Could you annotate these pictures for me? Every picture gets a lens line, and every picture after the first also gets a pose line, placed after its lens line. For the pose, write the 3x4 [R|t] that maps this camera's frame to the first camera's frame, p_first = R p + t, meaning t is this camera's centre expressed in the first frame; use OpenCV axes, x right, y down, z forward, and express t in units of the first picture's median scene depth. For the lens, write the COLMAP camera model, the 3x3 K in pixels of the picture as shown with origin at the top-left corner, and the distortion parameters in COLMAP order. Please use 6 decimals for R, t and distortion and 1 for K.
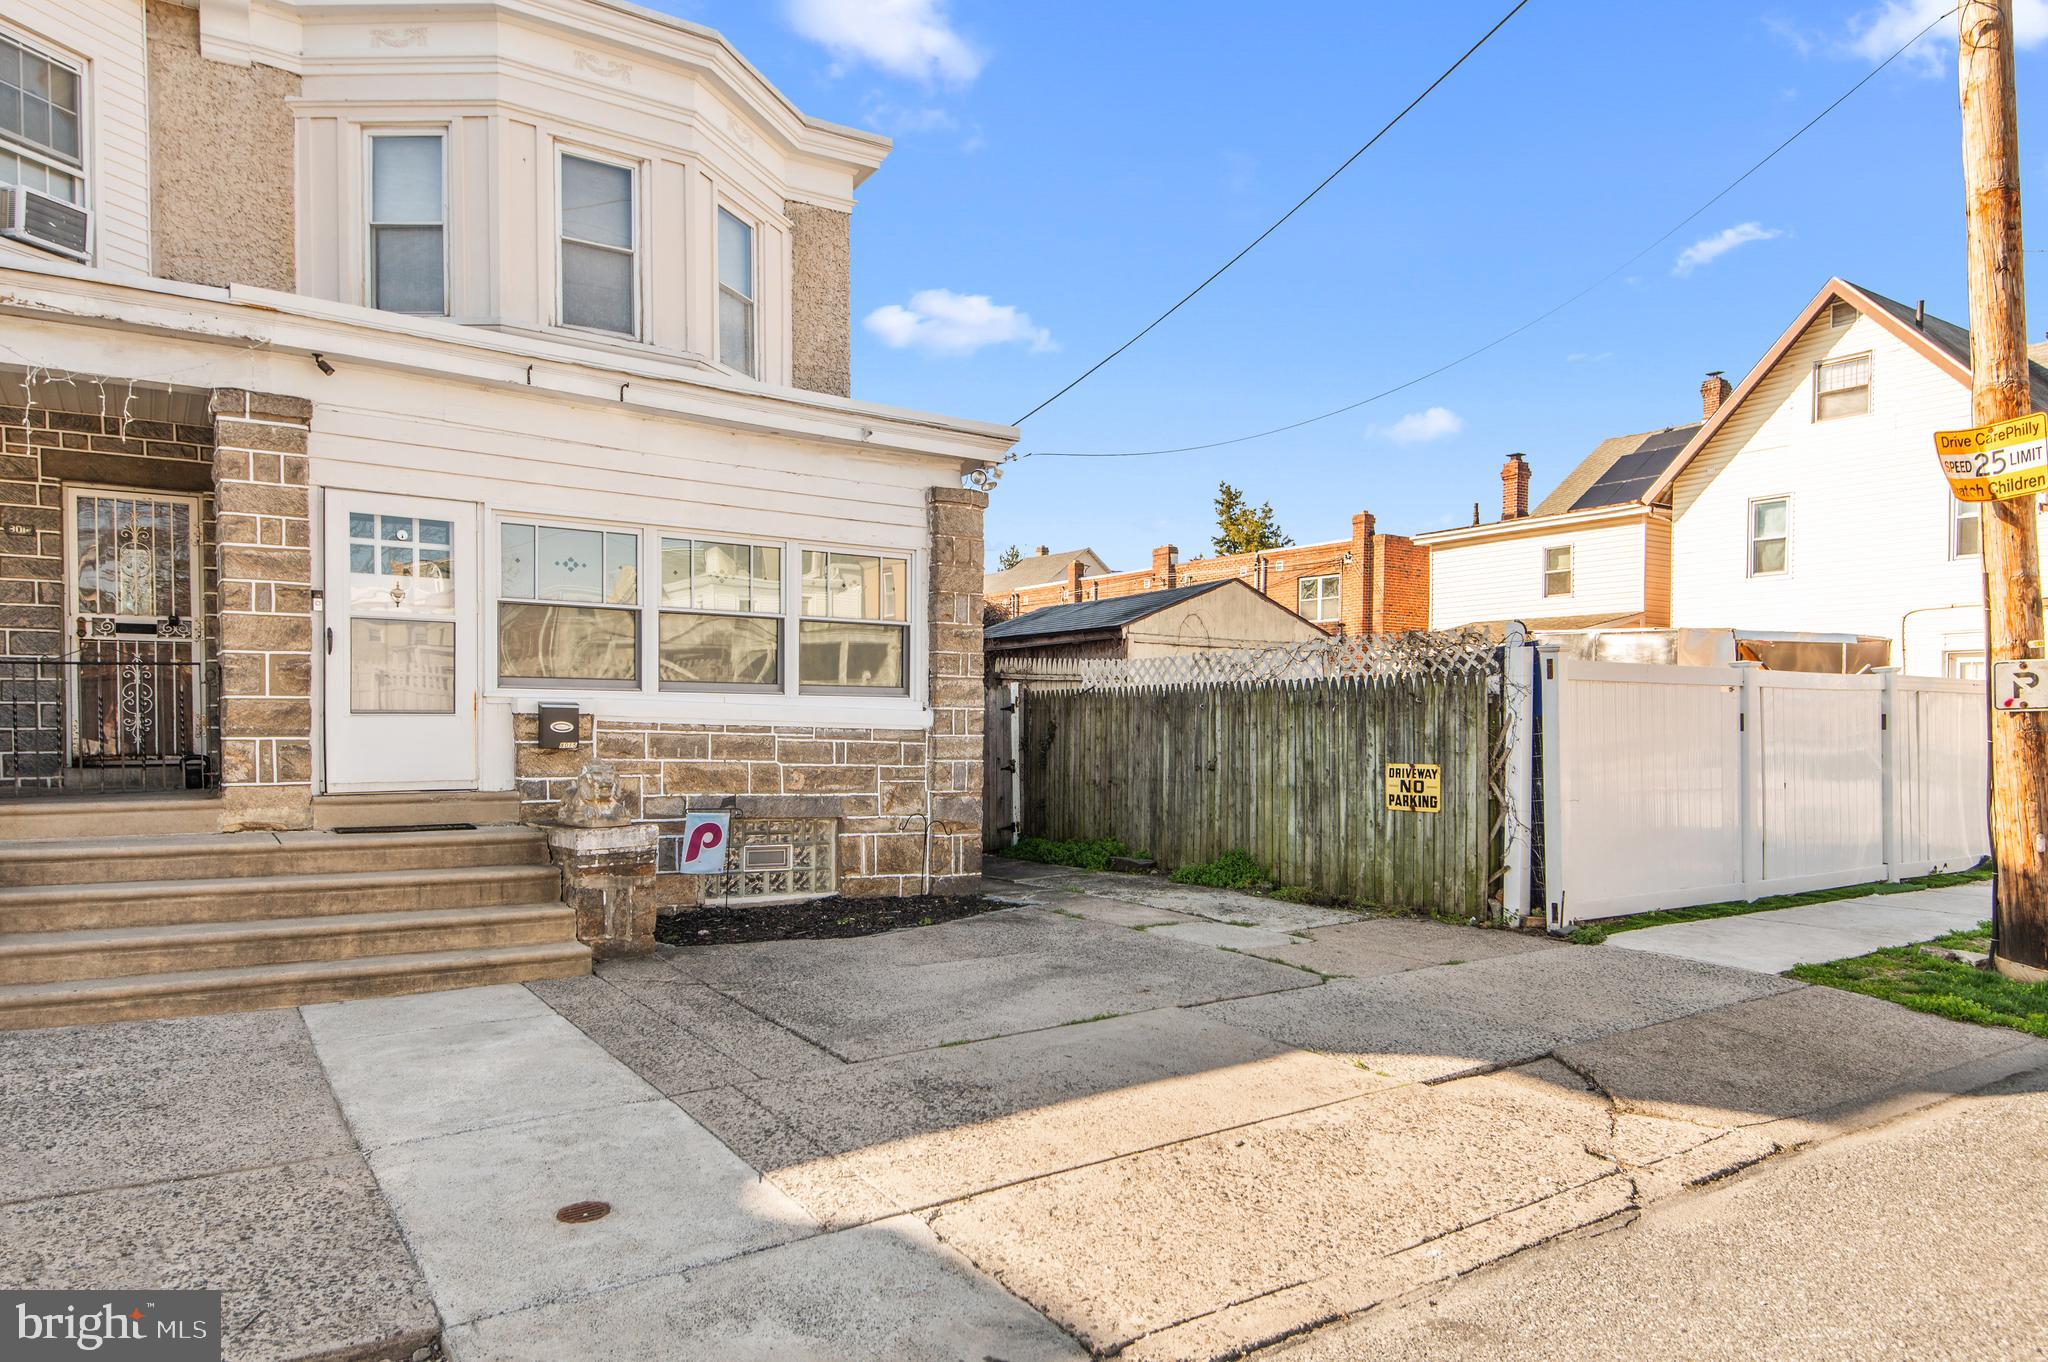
lens RADIAL K [[1279.7, 0, 1025.5], [0, 1279.7, 700.2], [0, 0, 1]] dist [0.040172, -0.034626]
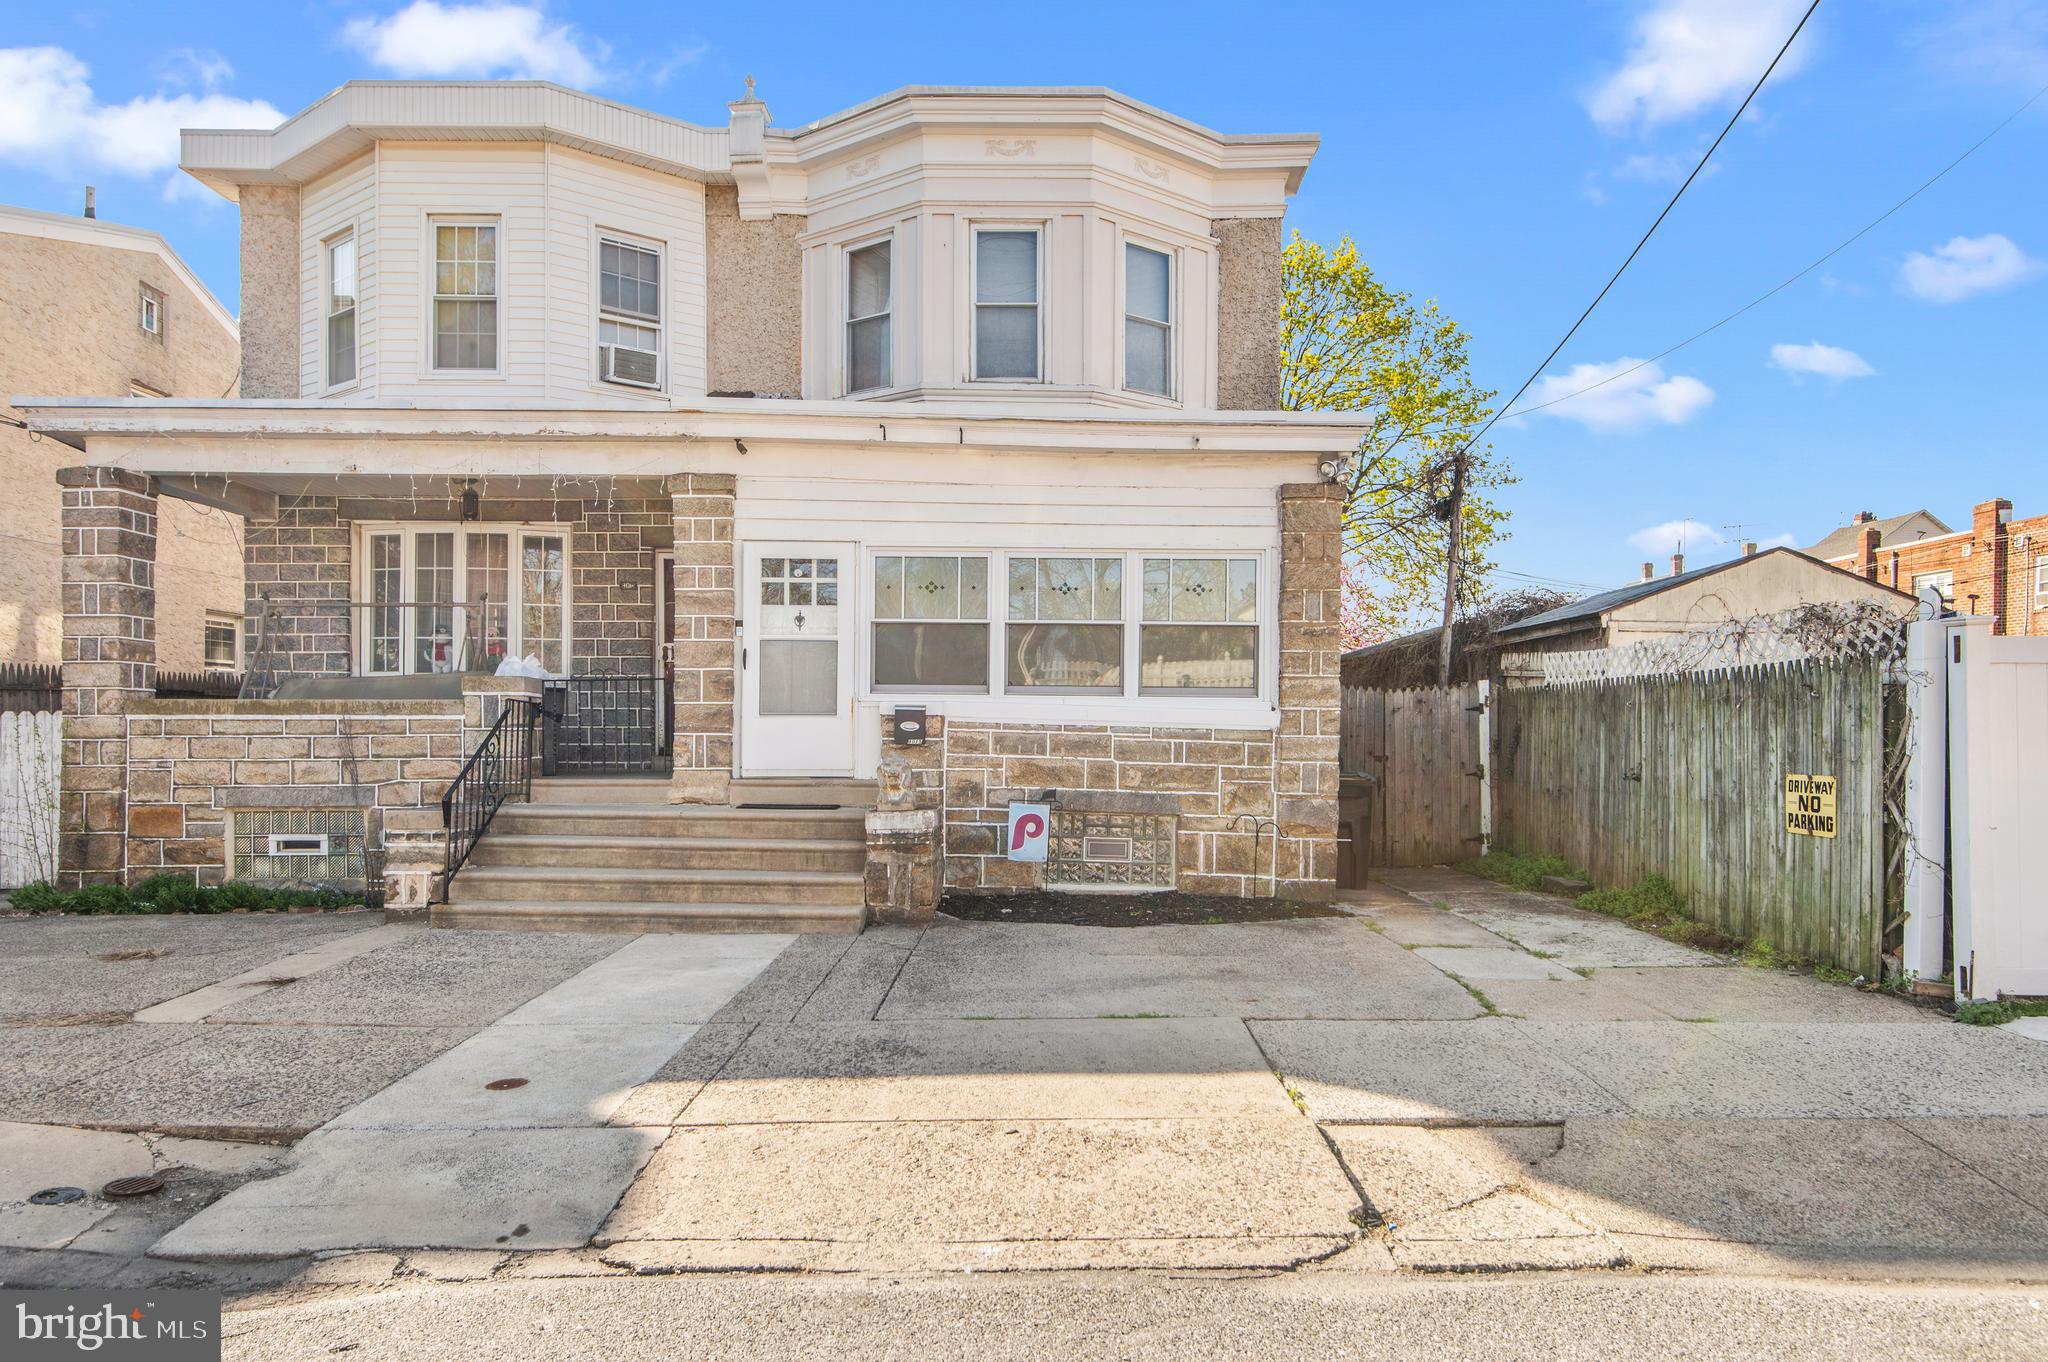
lens RADIAL K [[1290.7, 0, 1024.0], [0, 1290.7, 681.0], [0, 0, 1]] dist [0.029226, -0.002068]
pose [[0.830076, -0.018837, -0.557332, 0.359858], [0.008693, 0.999745, -0.020843, 0.004759], [0.557582, 0.012457, 0.830028, 0.072183]]
